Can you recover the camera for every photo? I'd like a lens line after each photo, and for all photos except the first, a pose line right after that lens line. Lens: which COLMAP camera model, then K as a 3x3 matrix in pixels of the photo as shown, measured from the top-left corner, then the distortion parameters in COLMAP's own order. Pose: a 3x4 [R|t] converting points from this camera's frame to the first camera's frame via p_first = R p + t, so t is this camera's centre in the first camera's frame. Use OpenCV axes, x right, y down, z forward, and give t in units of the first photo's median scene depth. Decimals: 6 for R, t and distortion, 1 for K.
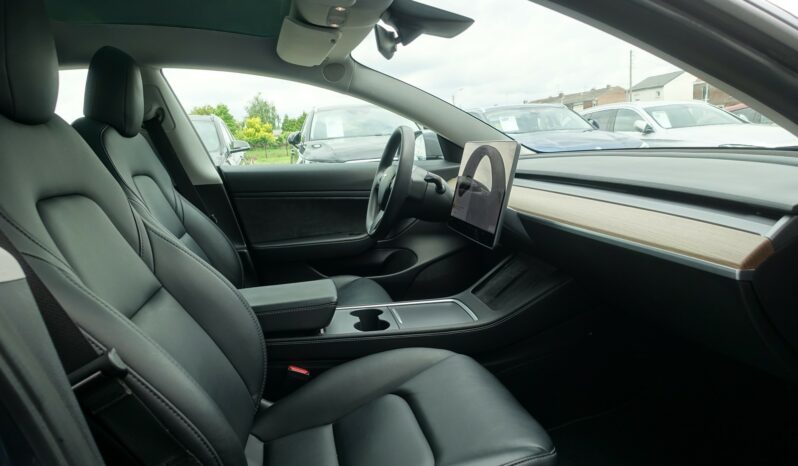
lens RADIAL K [[541.4, 0, 399.0], [0, 541.4, 233.0], [0, 0, 1]] dist [-0.009488, 0.005048]
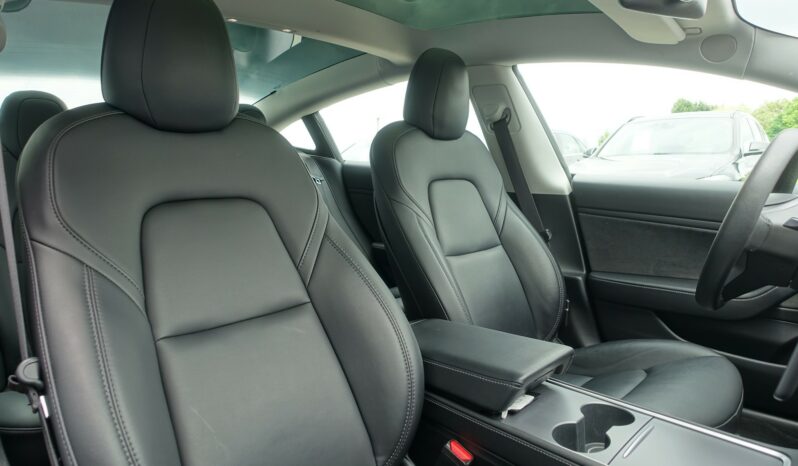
lens RADIAL K [[541.4, 0, 399.0], [0, 541.4, 233.0], [0, 0, 1]] dist [-0.009488, 0.005048]
pose [[0.603020, 0.149980, -0.783501, 0.204647], [-0.144175, 0.986483, 0.077871, -0.064880], [0.784590, 0.066004, 0.616492, 0.291191]]
